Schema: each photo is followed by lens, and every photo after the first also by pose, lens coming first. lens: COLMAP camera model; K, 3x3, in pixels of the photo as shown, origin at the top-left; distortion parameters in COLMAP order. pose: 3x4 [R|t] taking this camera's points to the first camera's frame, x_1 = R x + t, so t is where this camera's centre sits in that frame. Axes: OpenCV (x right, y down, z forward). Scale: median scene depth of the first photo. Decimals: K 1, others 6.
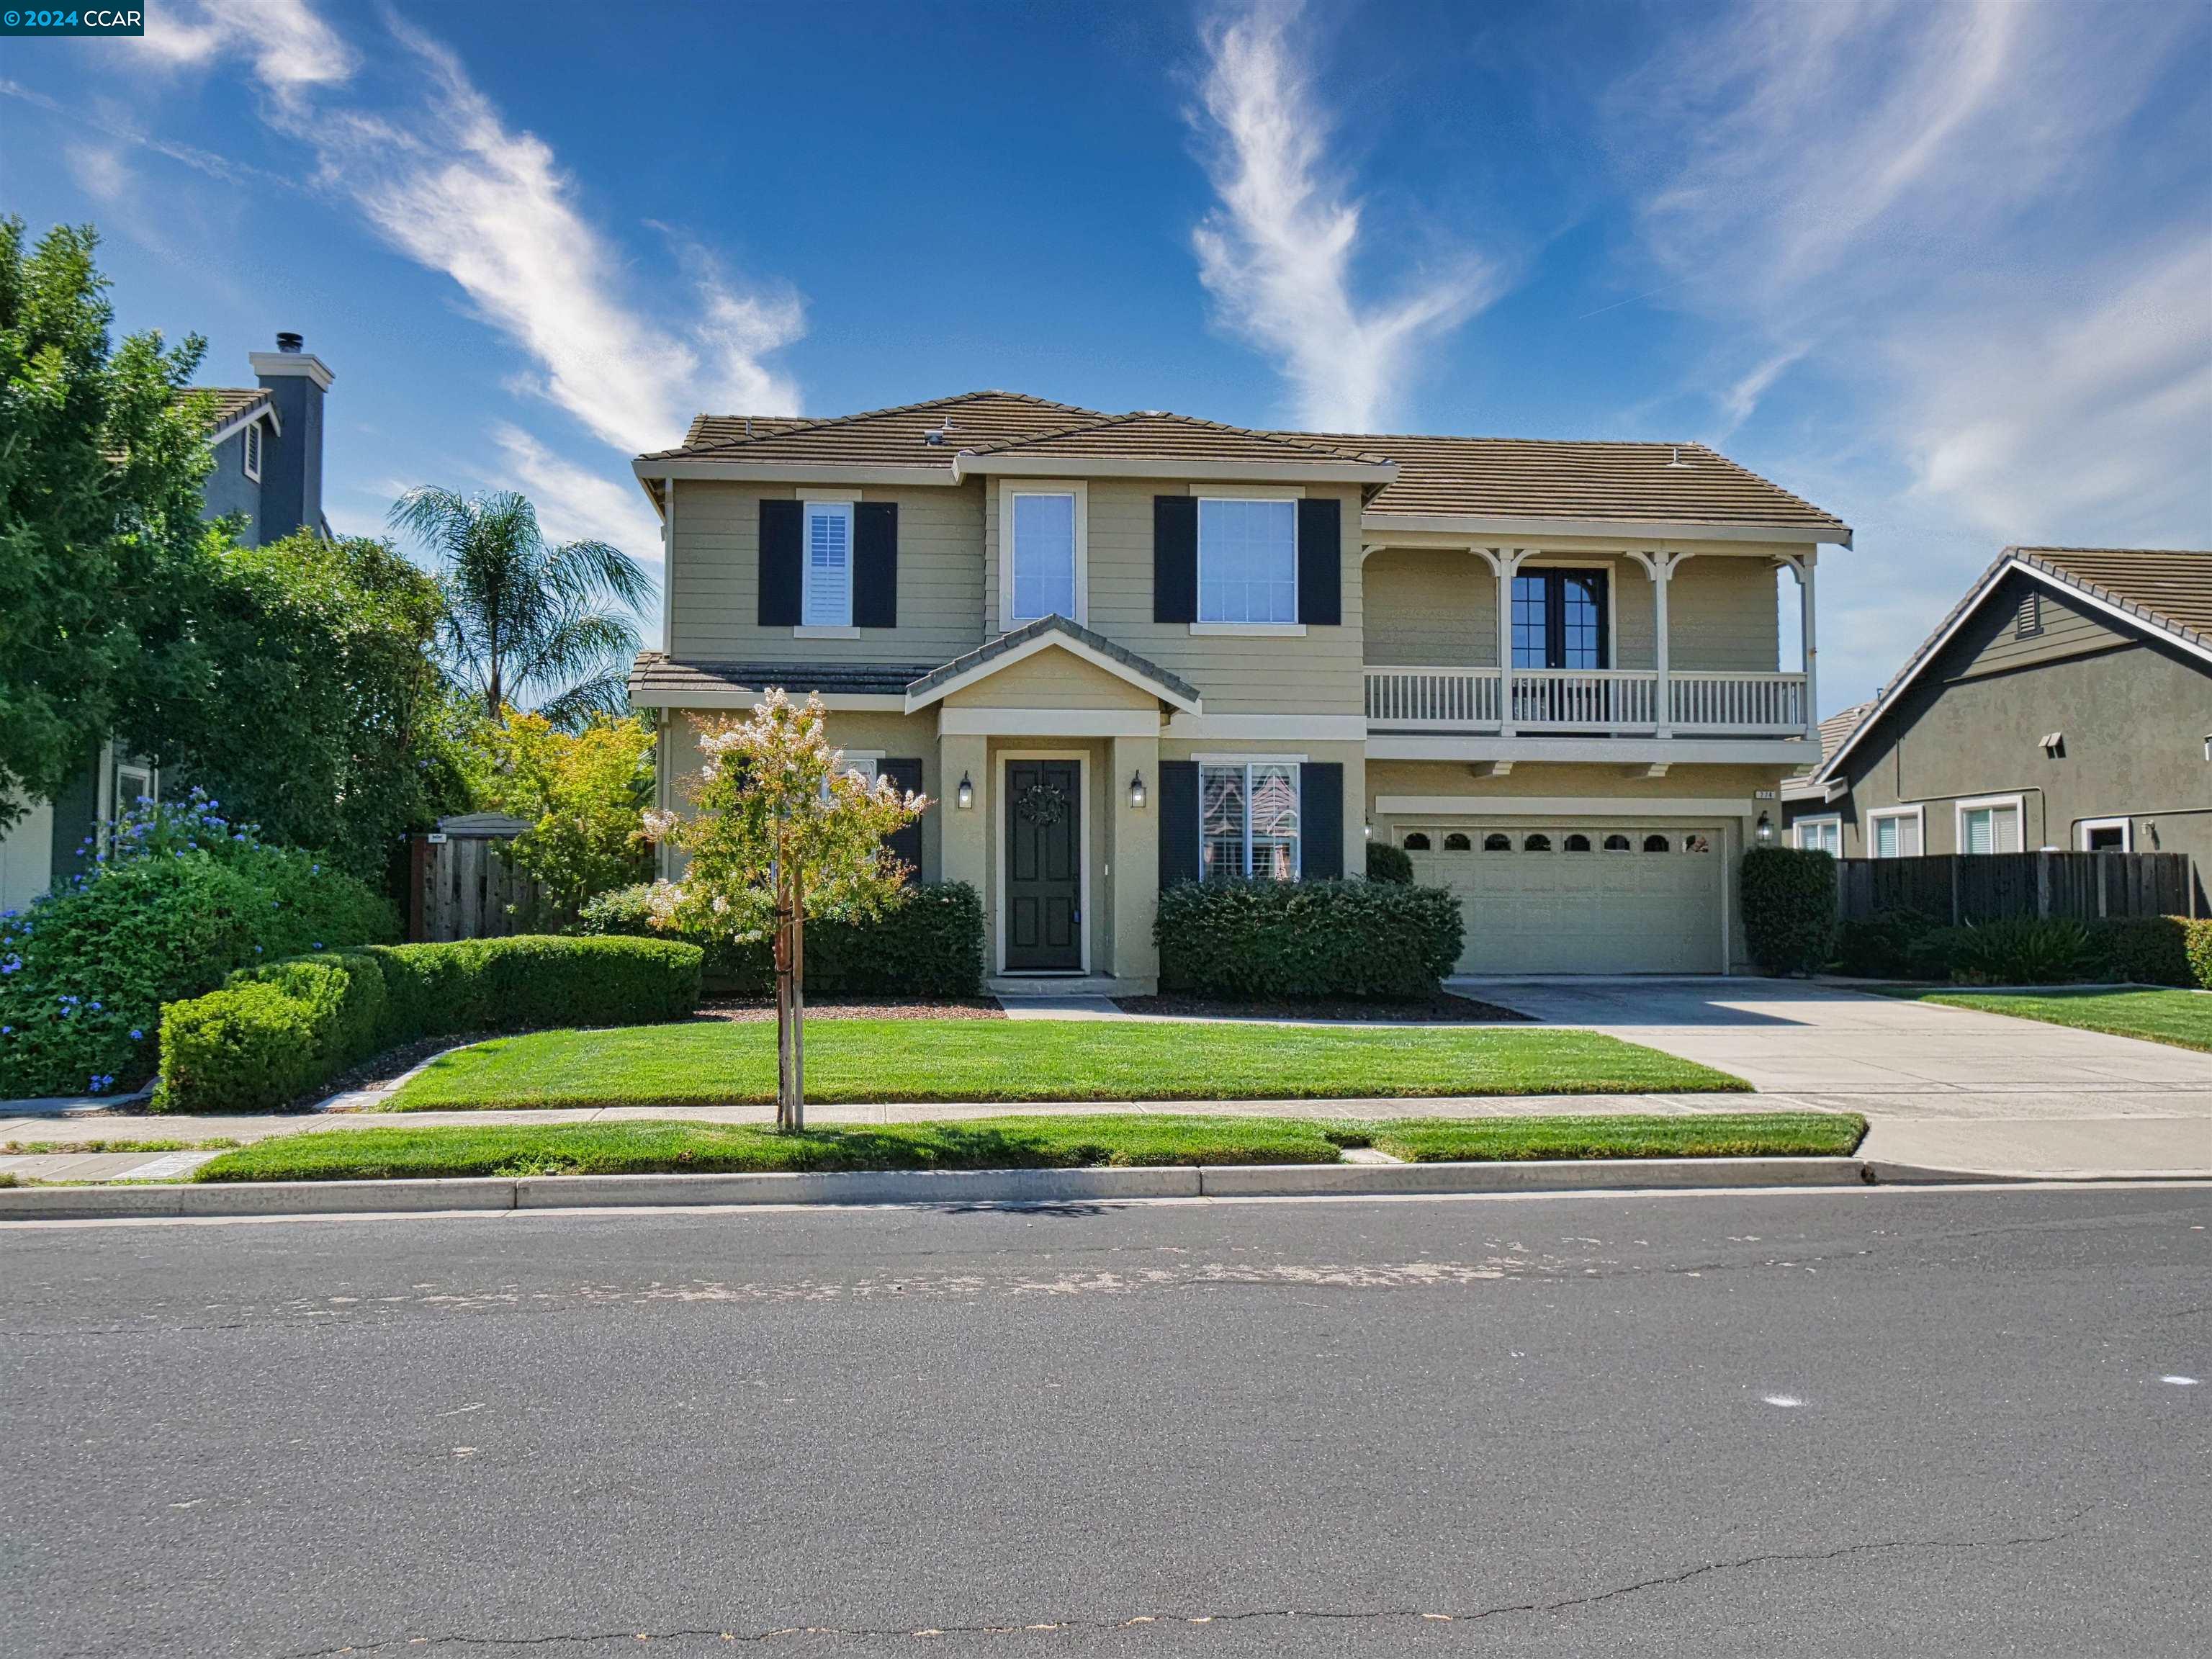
lens RADIAL K [[1815.9, 0, 1106.0], [0, 1815.9, 829.5], [0, 0, 1]] dist [-0.002873, 0.000202]
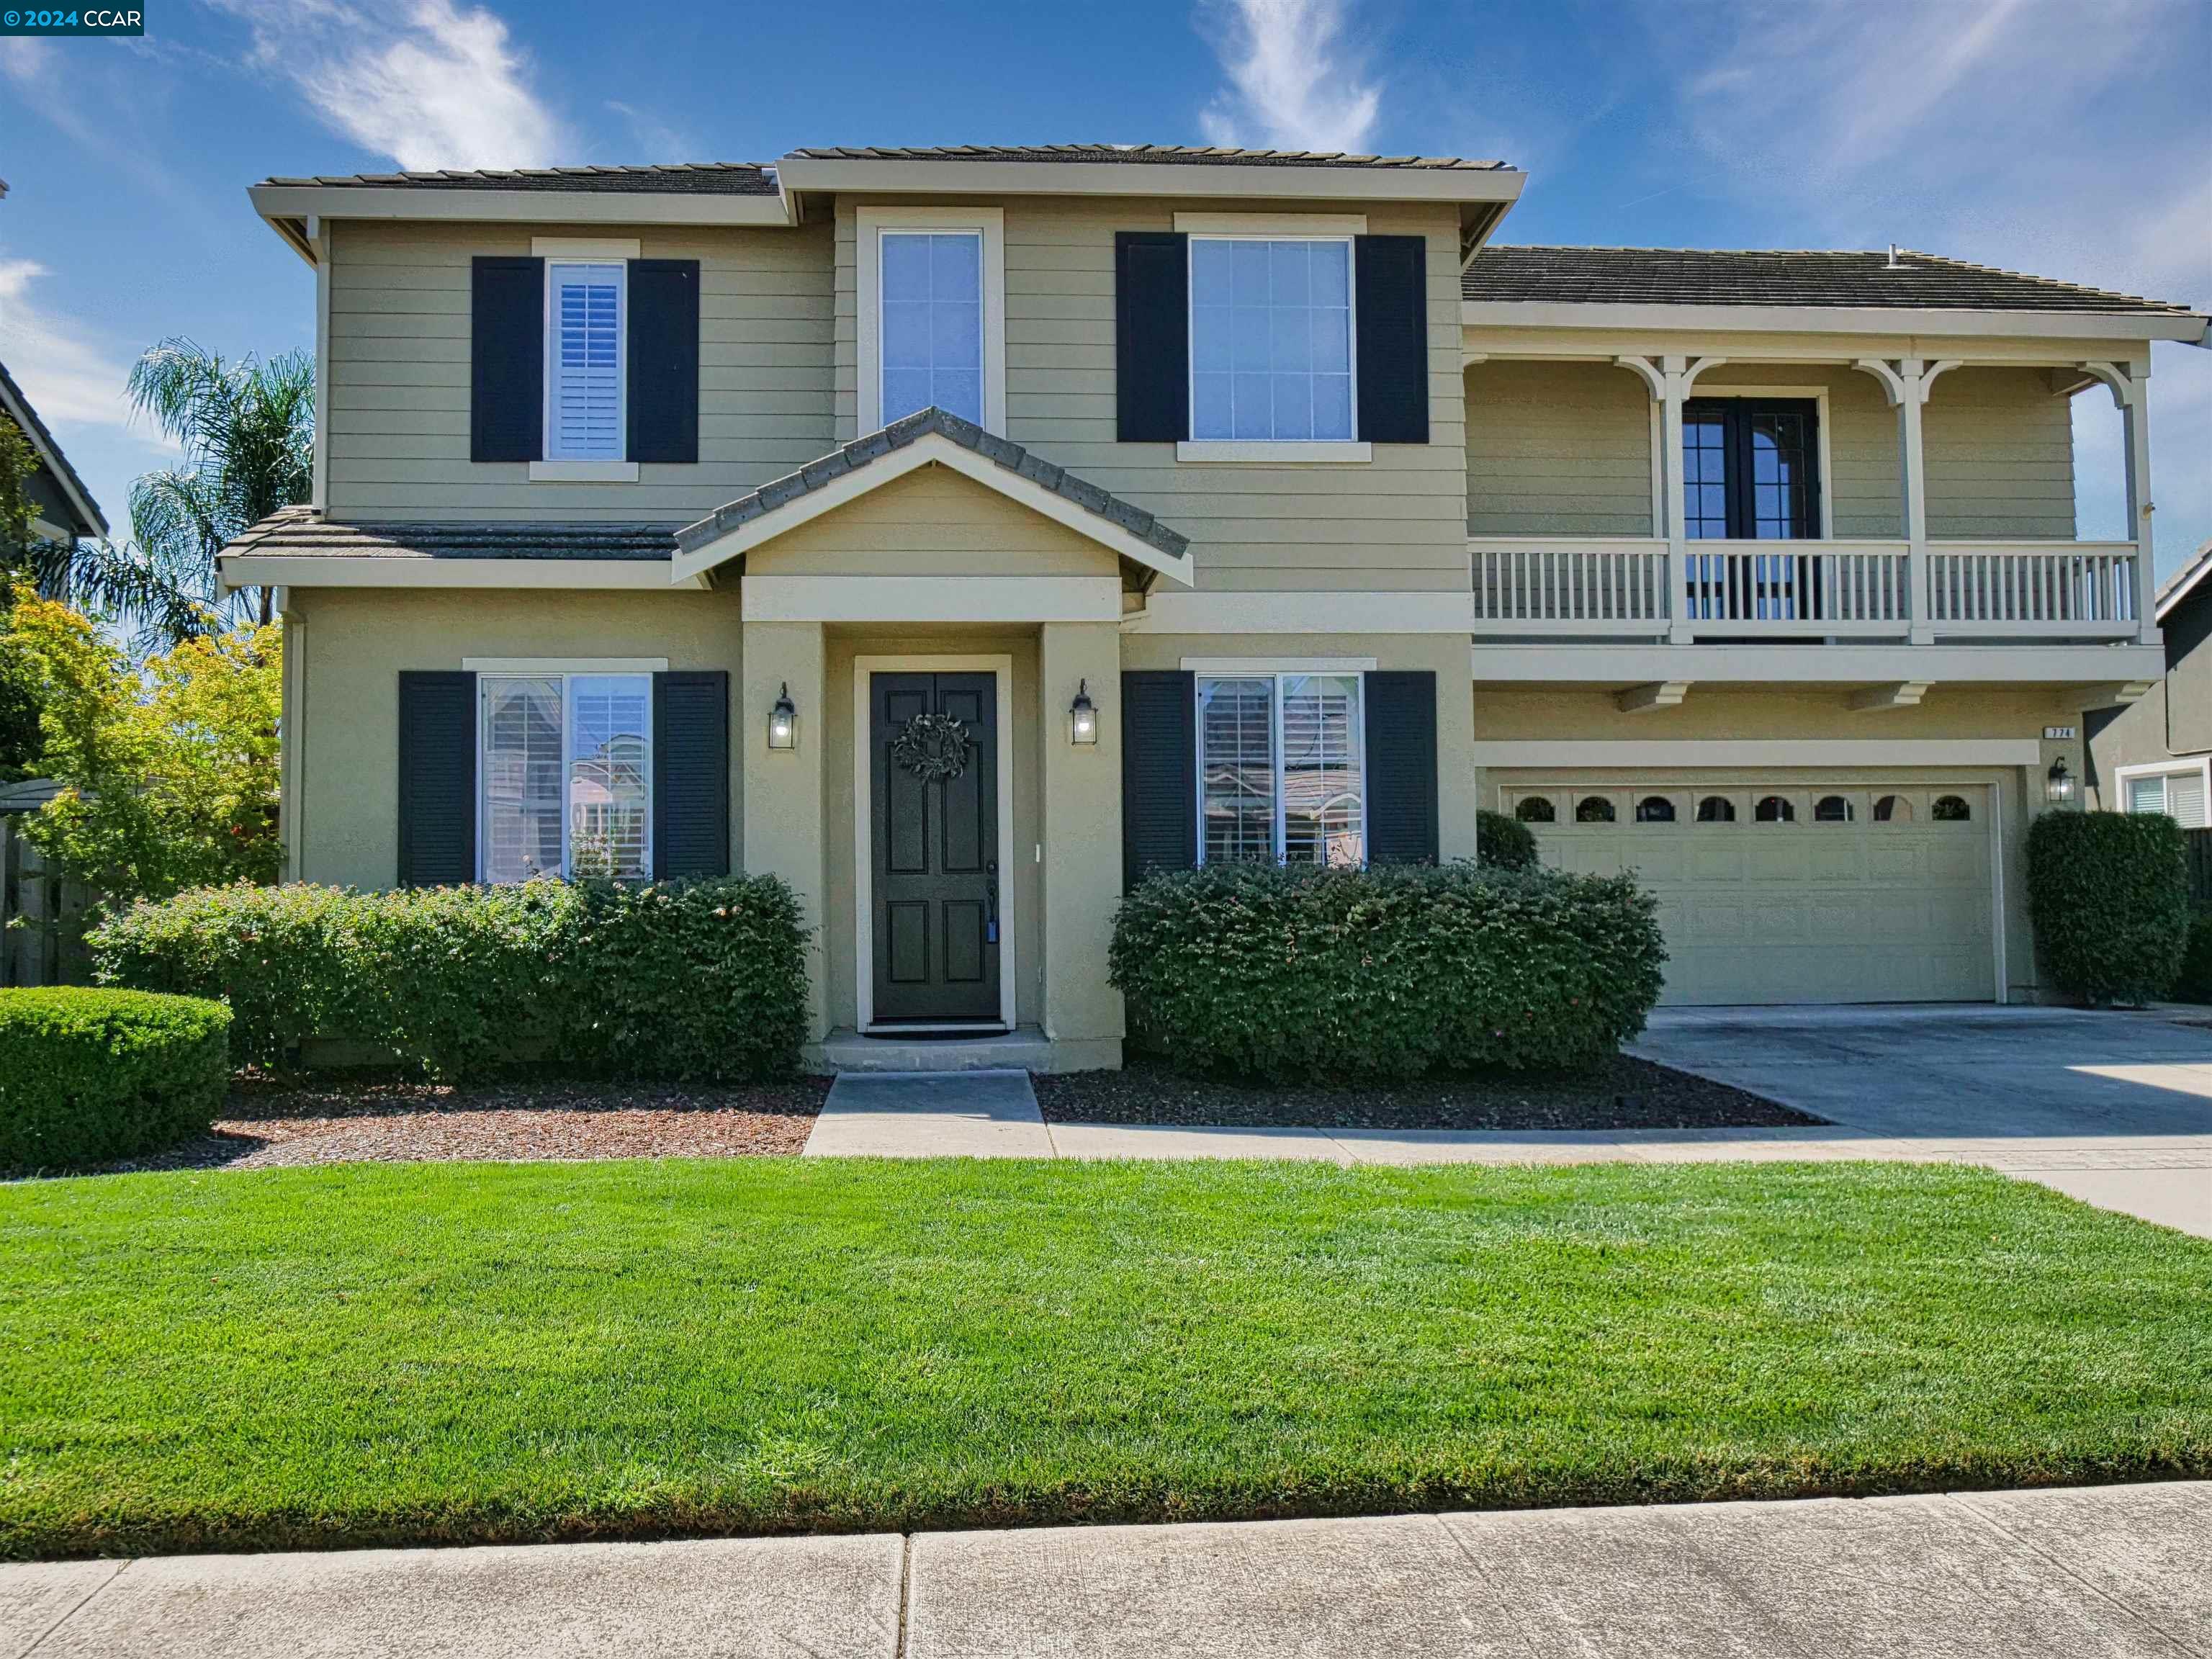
lens RADIAL K [[1706.8, 0, 1084.5], [0, 1706.8, 830.0], [0, 0, 1]] dist [-0.005929, 0.000644]
pose [[0.998922, -0.012374, -0.044730, 0.039145], [0.012446, 0.999922, 0.001318, 0.013627], [0.044710, -0.001873, 0.998998, 0.432103]]
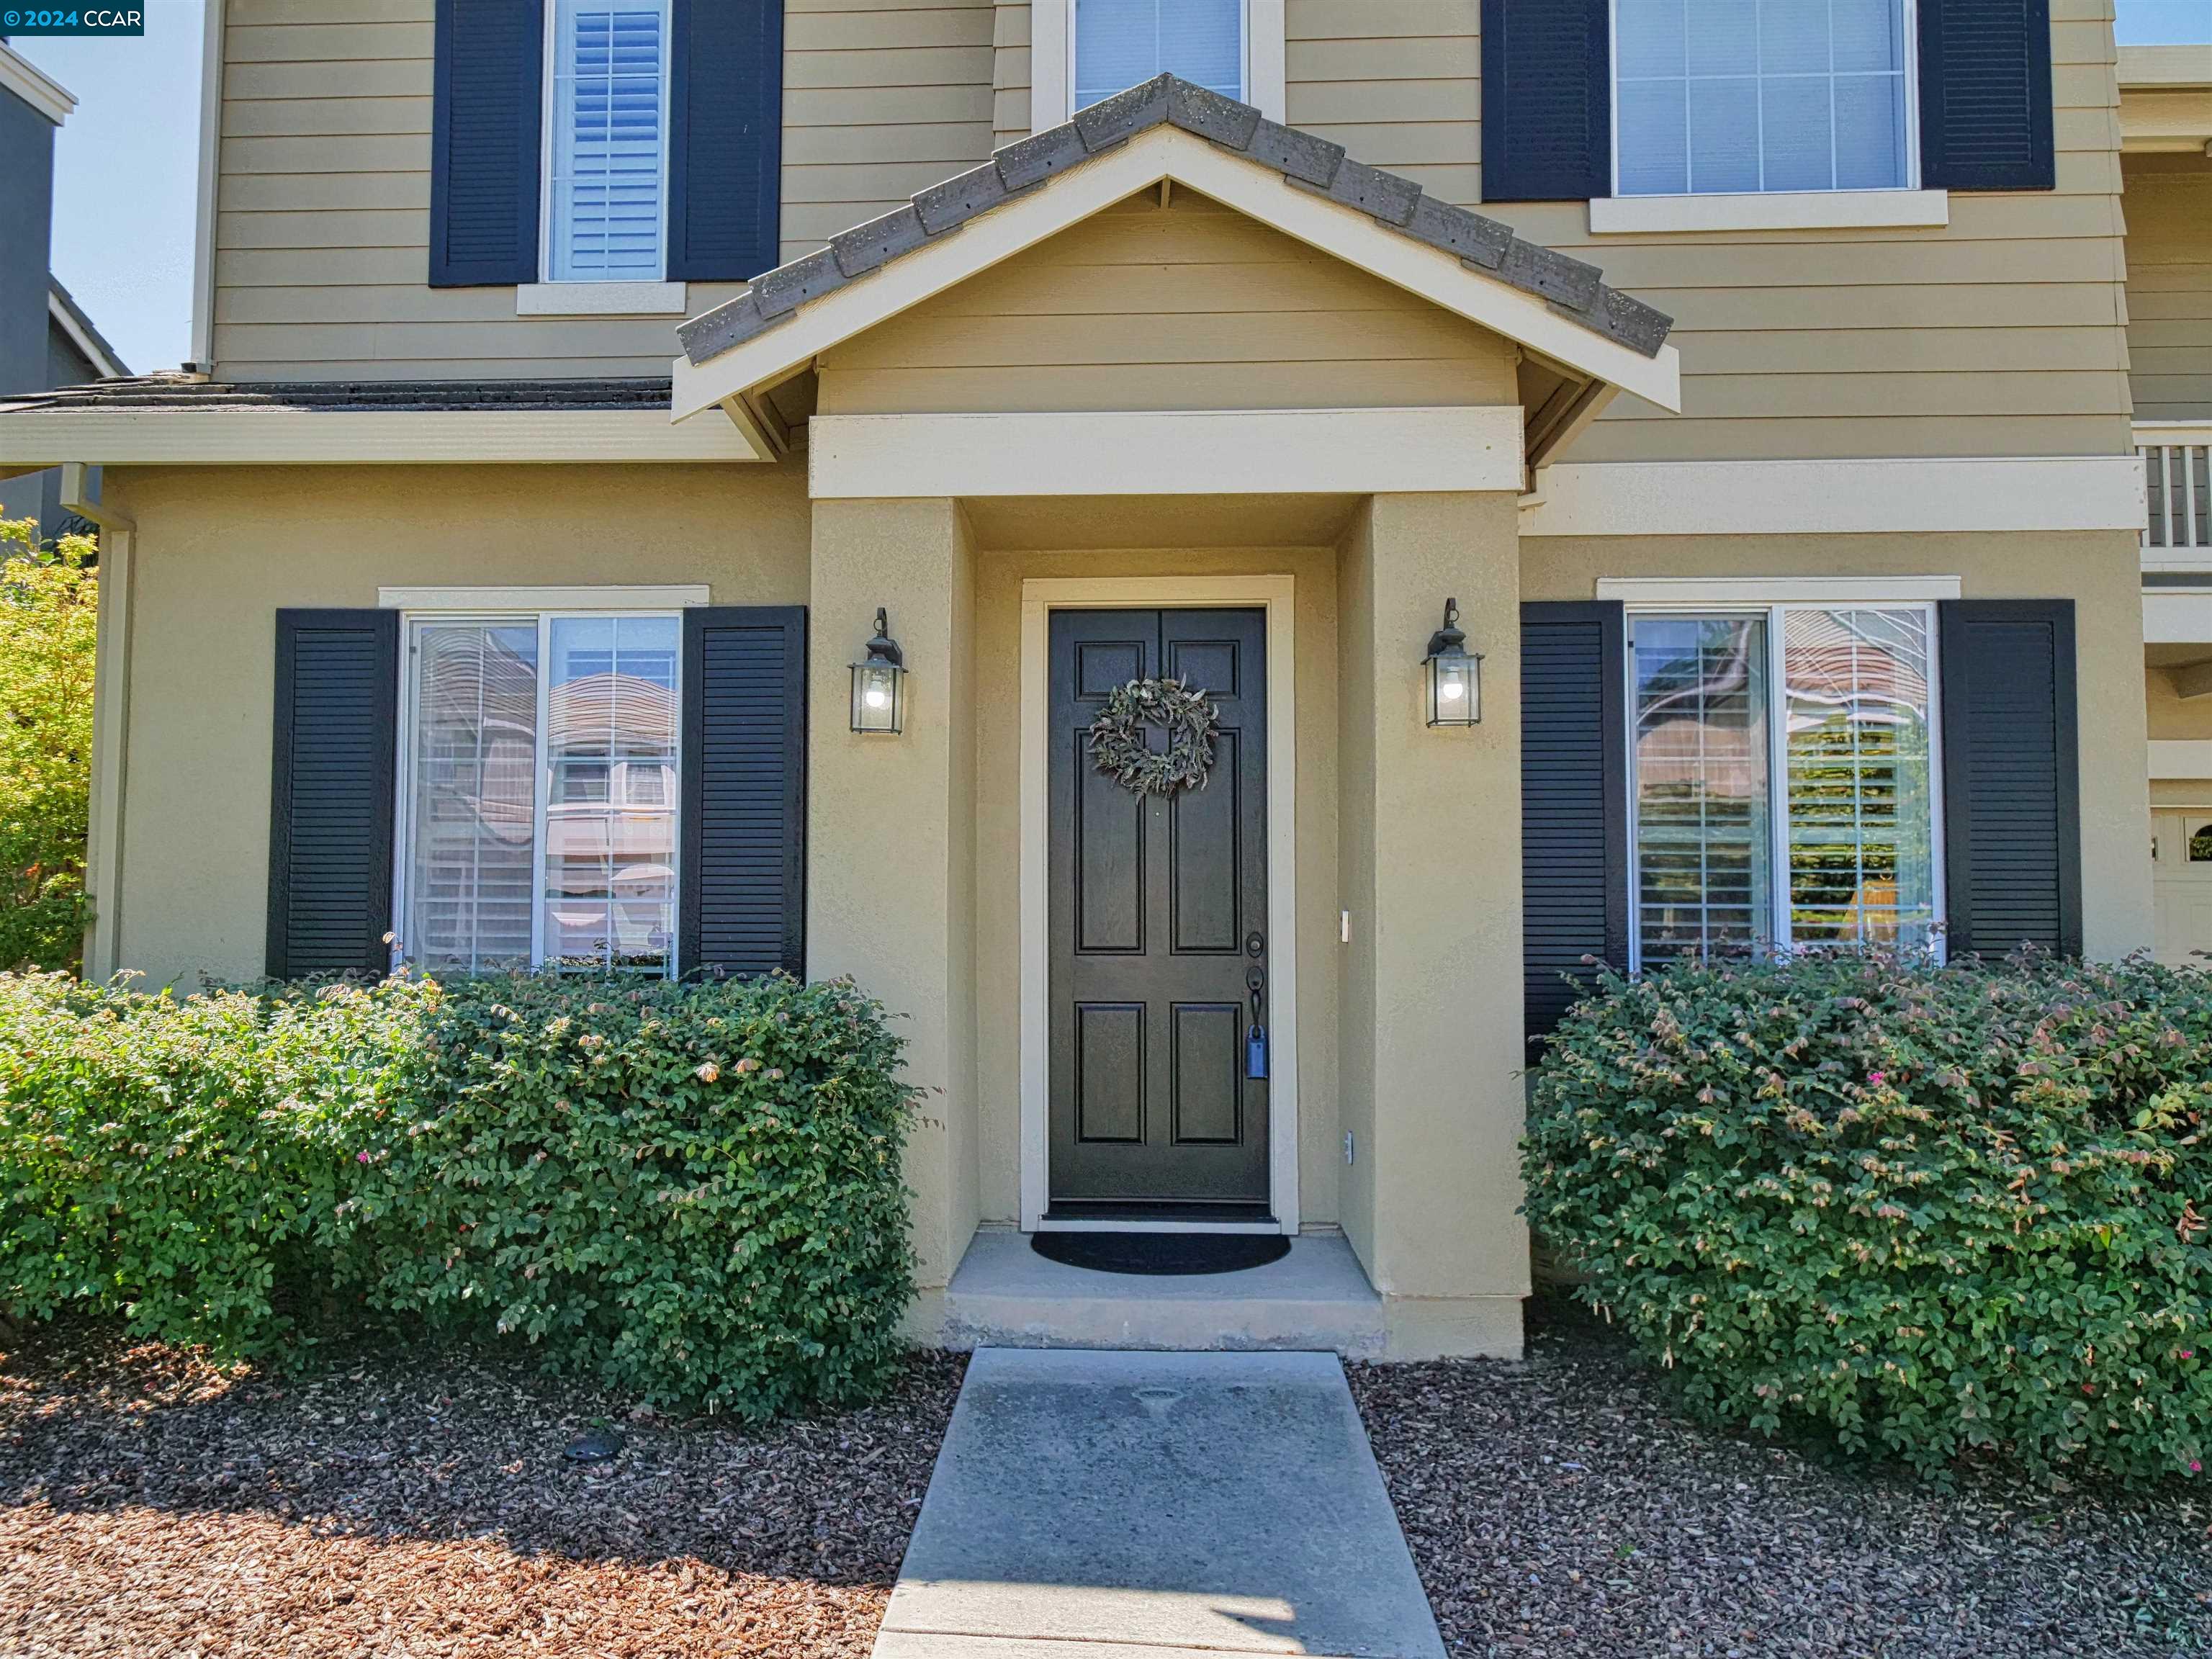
lens RADIAL K [[1489.6, 0, 1084.0], [0, 1489.6, 827.1], [0, 0, 1]] dist [0.002465, 0.002398]
pose [[0.986104, -0.005476, -0.166038, -0.001459], [0.004065, 0.999953, -0.008838, 0.006199], [0.166079, 0.008040, 0.986080, 0.706115]]
